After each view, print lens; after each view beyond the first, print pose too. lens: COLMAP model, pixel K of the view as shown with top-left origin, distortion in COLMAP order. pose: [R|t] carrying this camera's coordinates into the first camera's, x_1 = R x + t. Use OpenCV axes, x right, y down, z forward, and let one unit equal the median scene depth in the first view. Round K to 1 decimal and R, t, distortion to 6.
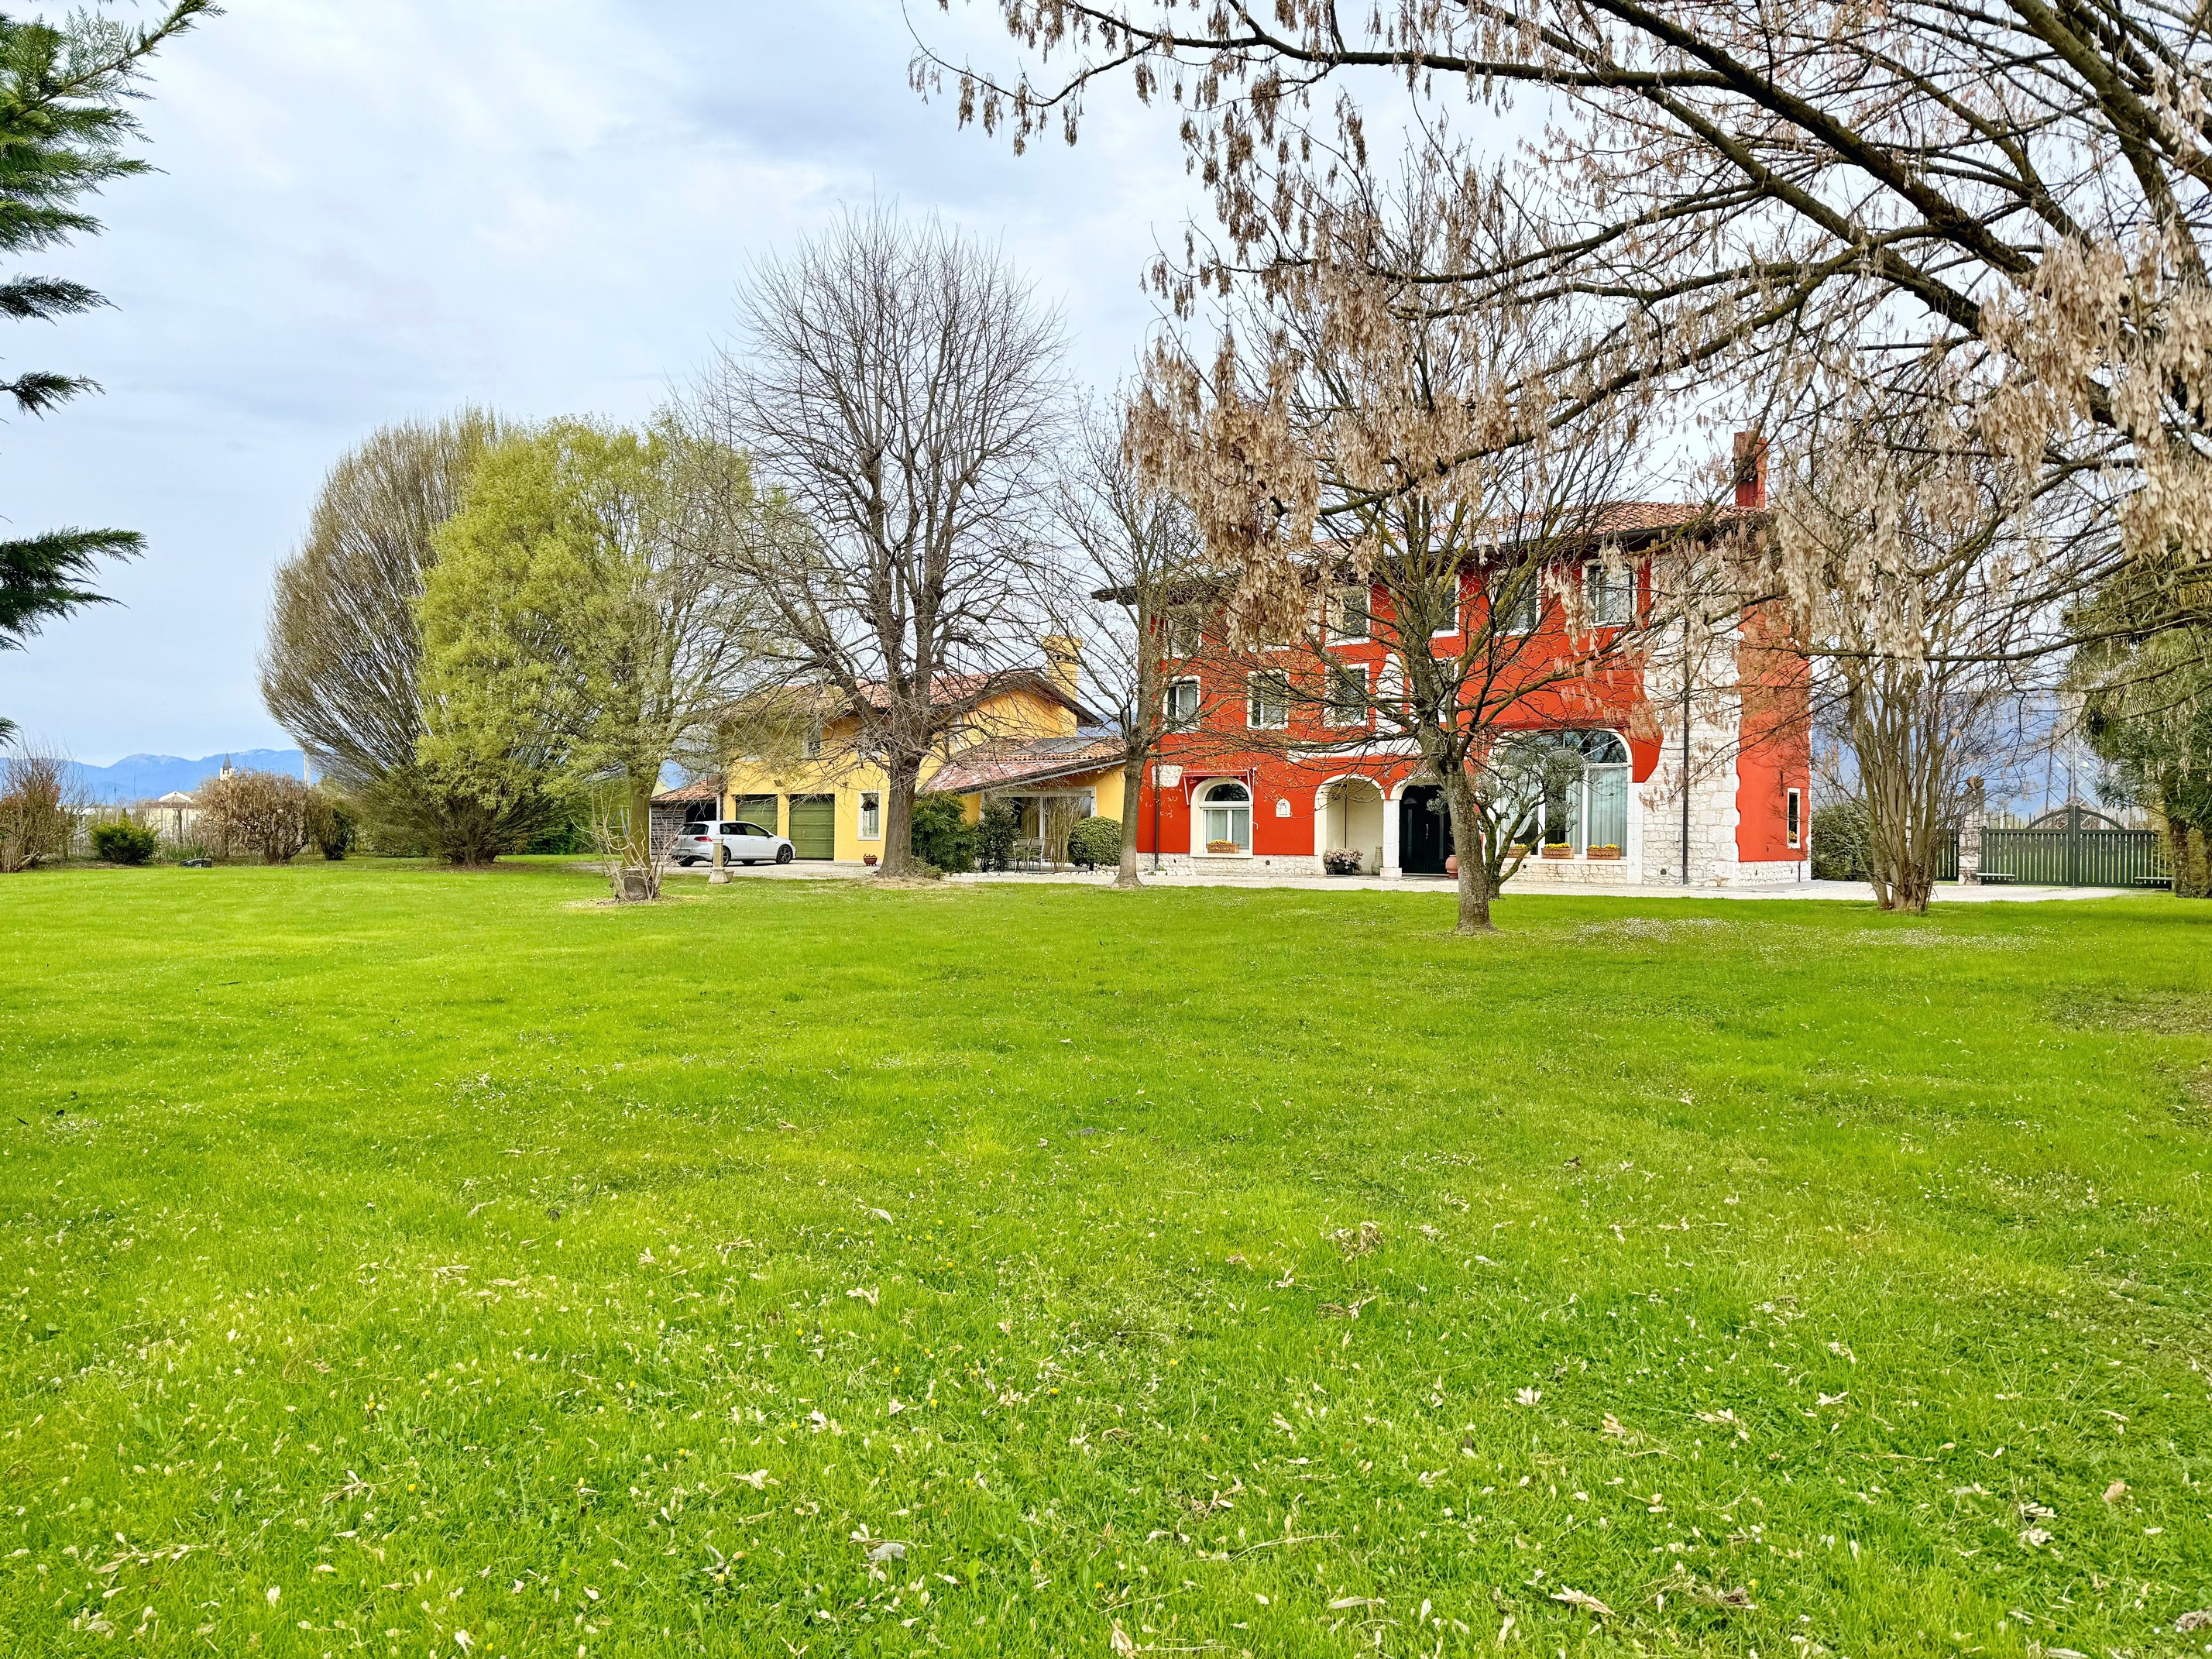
lens RADIAL K [[1527.2, 0, 1106.0], [0, 1527.2, 829.5], [0, 0, 1]] dist [0.186072, -0.365023]
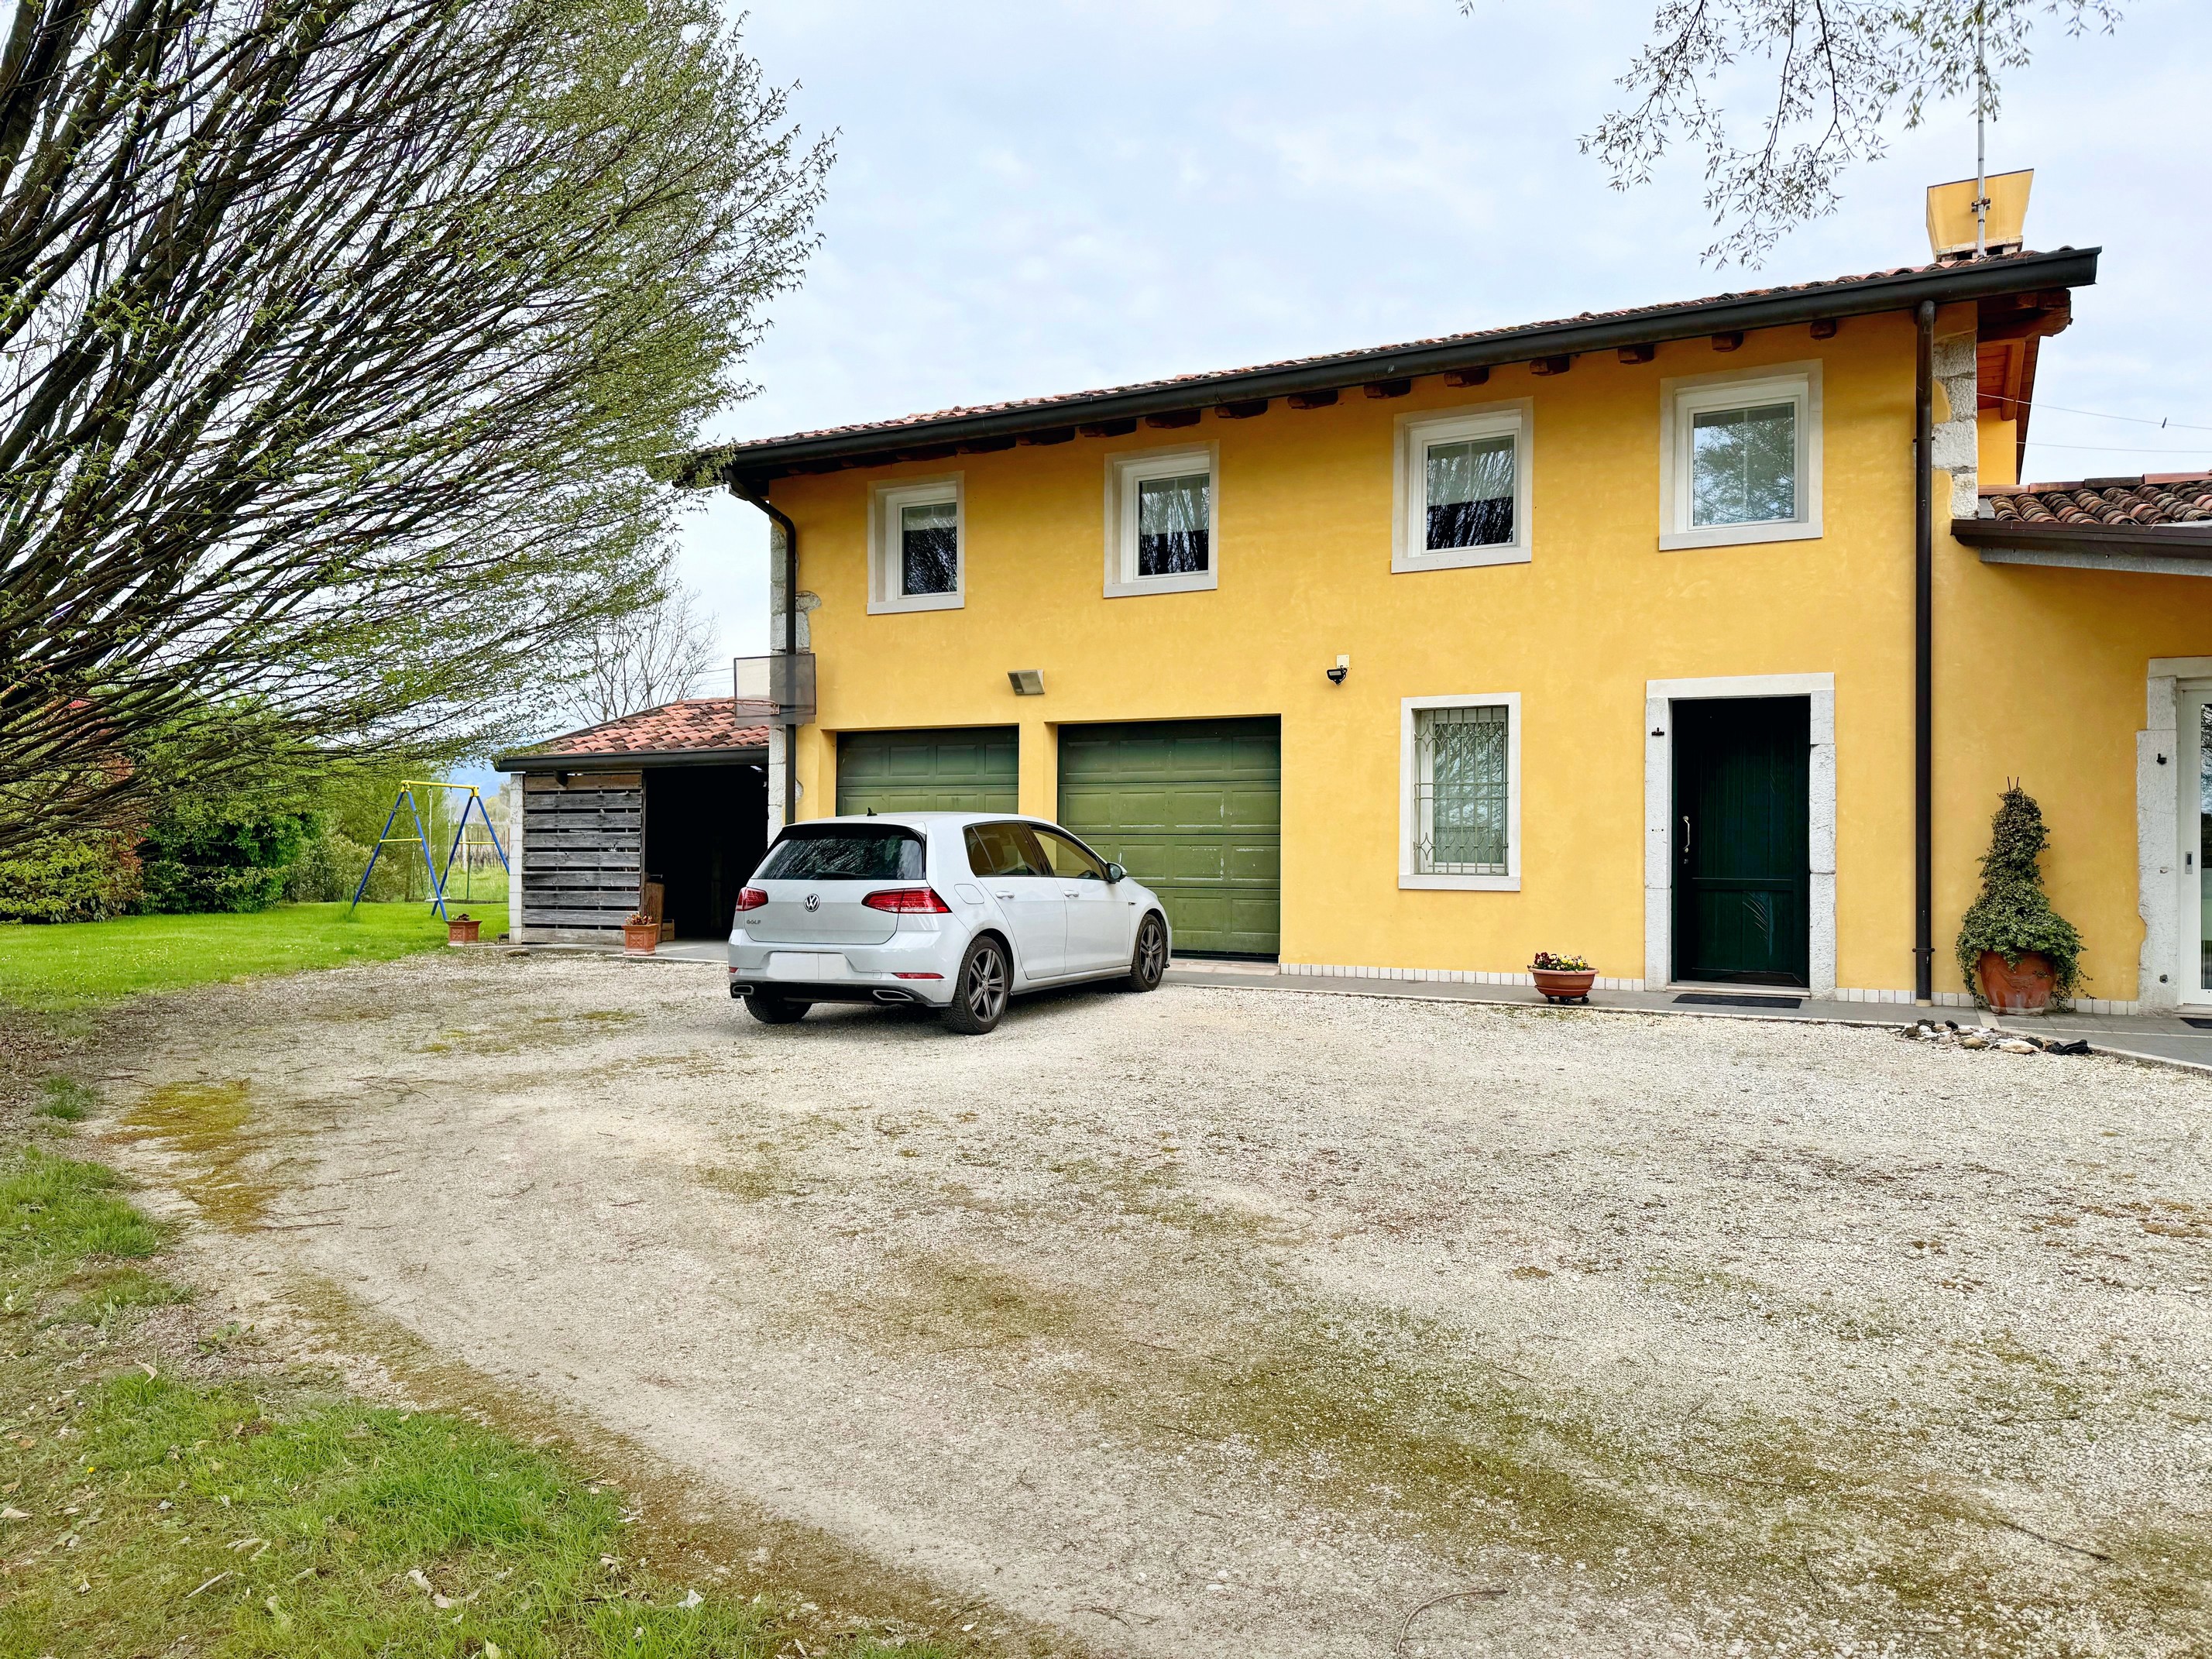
lens RADIAL K [[1527.2, 0, 1106.0], [0, 1527.2, 829.5], [0, 0, 1]] dist [0.186072, -0.365023]
pose [[0.990065, -0.003545, 0.140562, -0.306324], [0.003992, 0.999988, -0.002897, -0.002808], [-0.140550, 0.003429, 0.990068, 0.926526]]
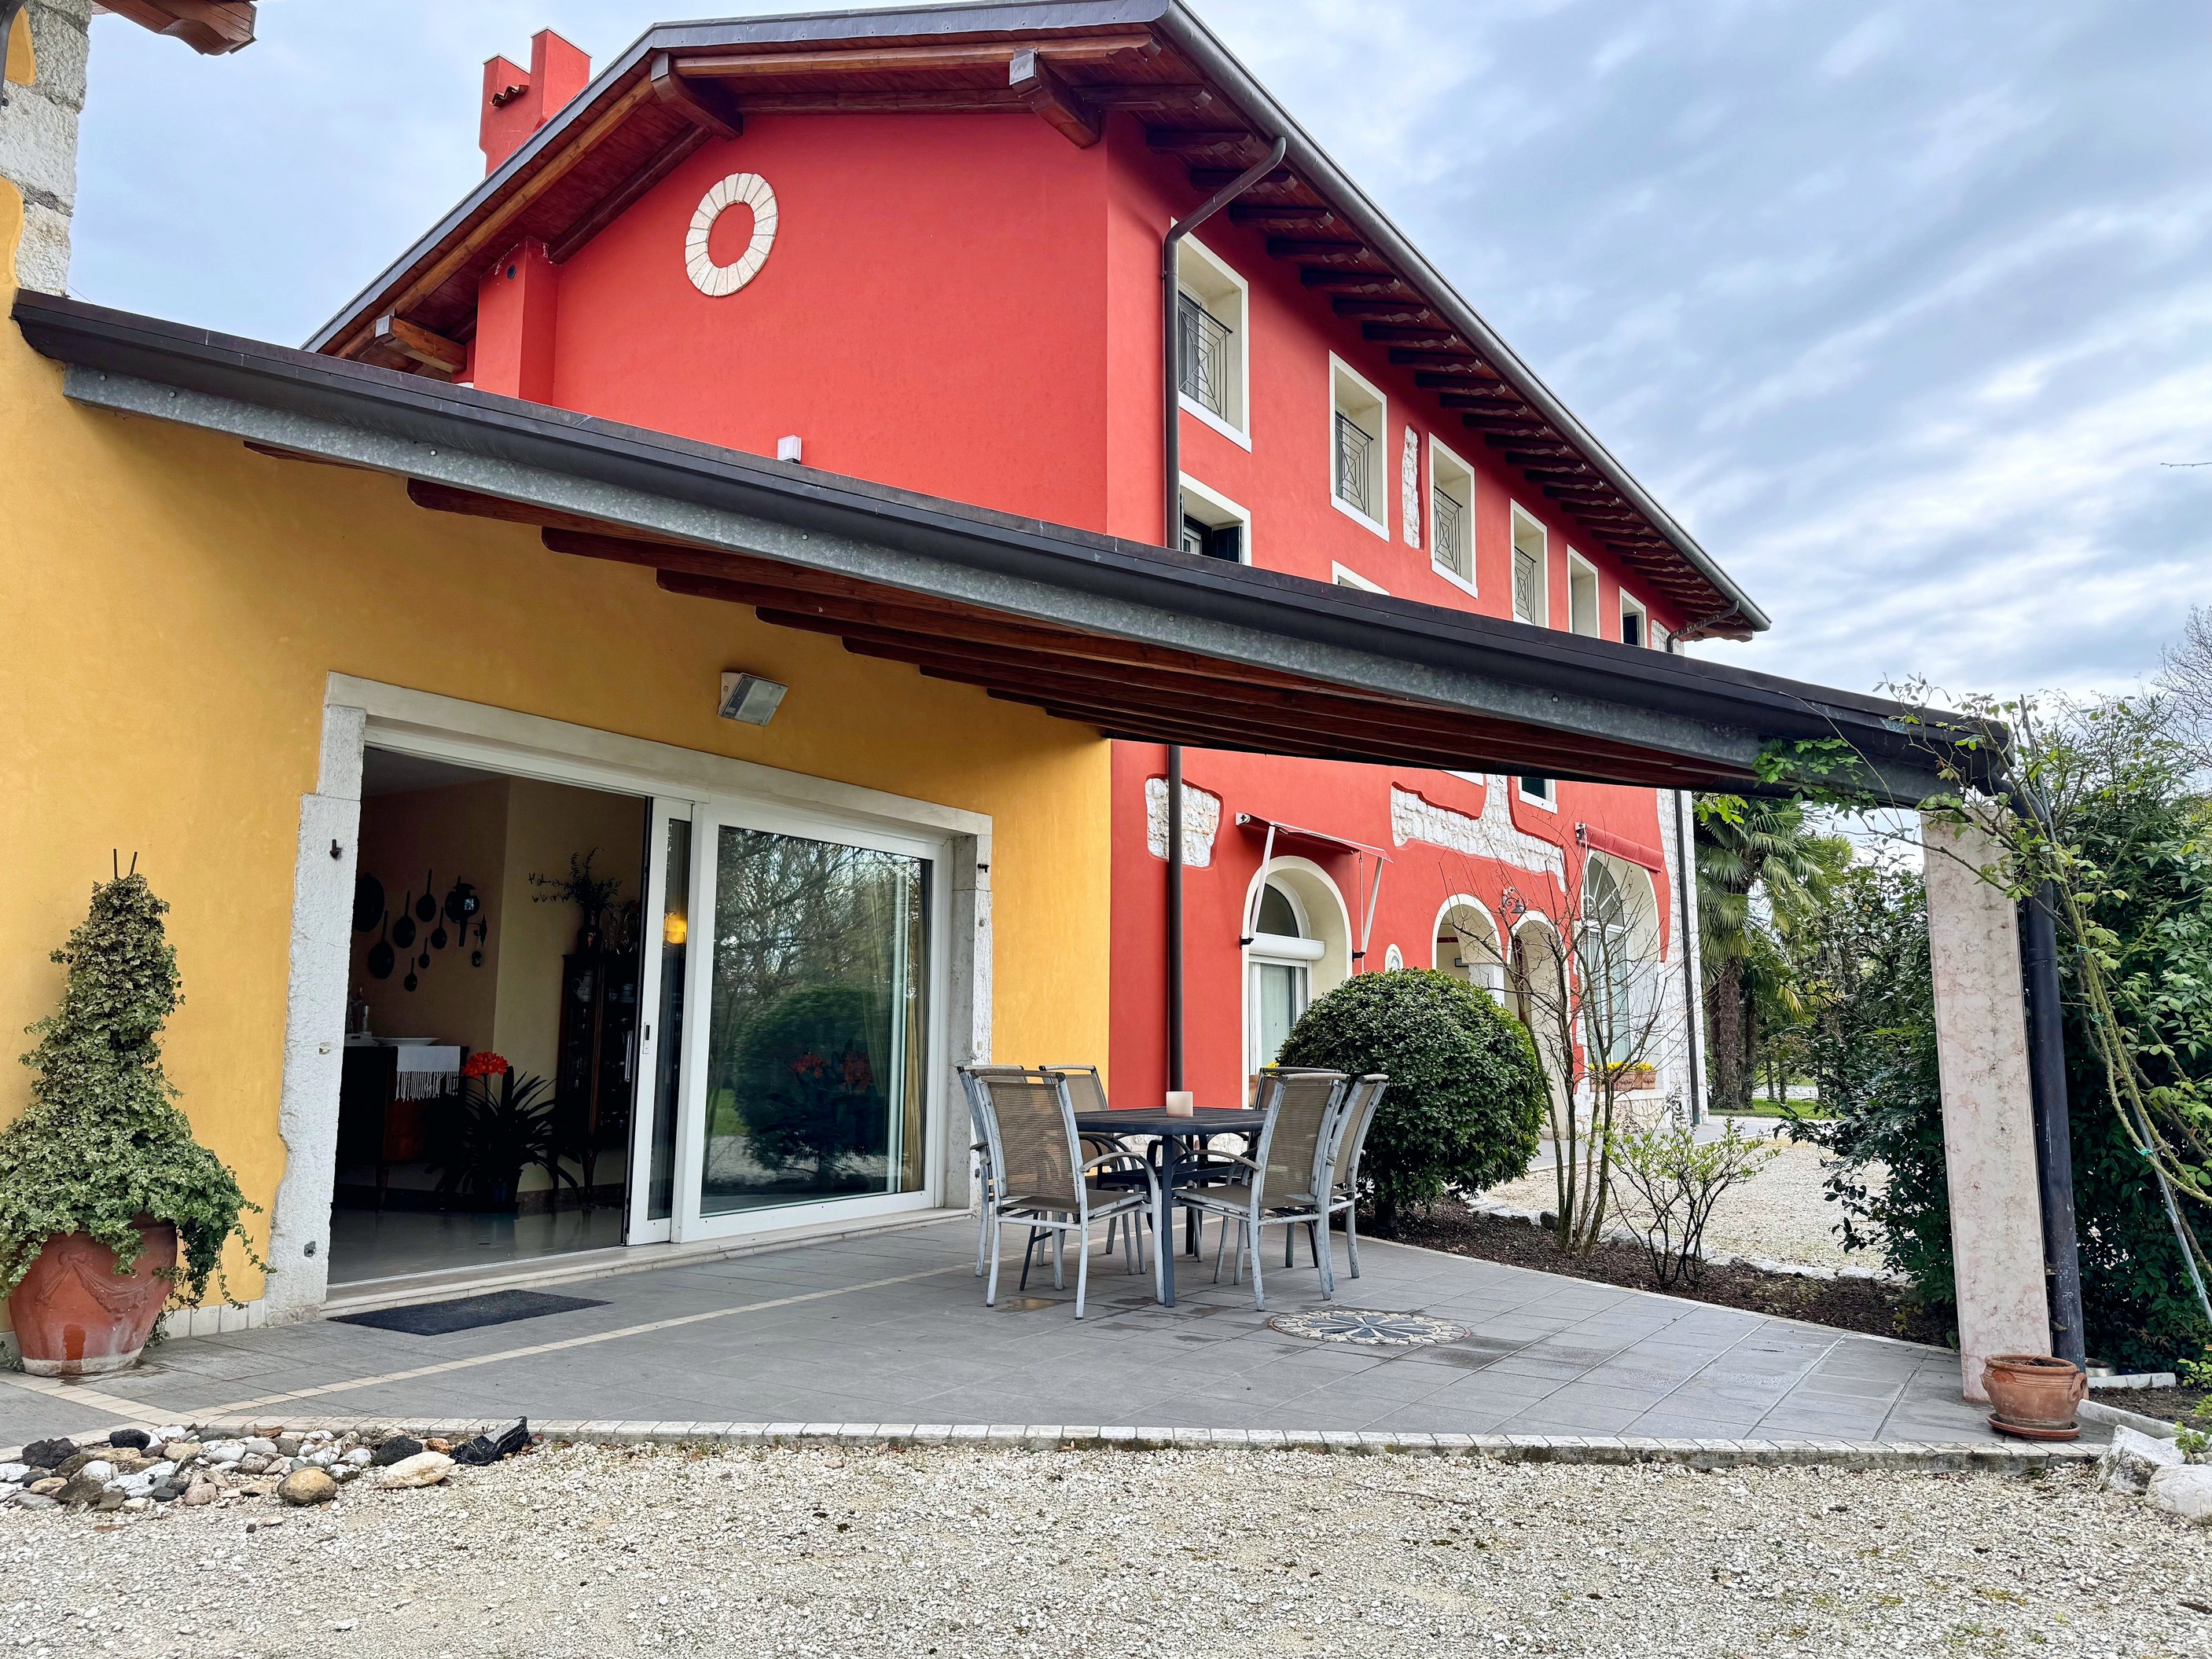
lens RADIAL K [[1565.6, 0, 1106.0], [0, 1565.6, 829.5], [0, 0, 1]] dist [0.083629, -0.130240]
pose [[-0.044532, 0.125702, 0.991068, -0.252721], [-0.008621, 0.991967, -0.126203, 0.001273], [-0.998971, -0.014164, -0.043091, 1.073776]]
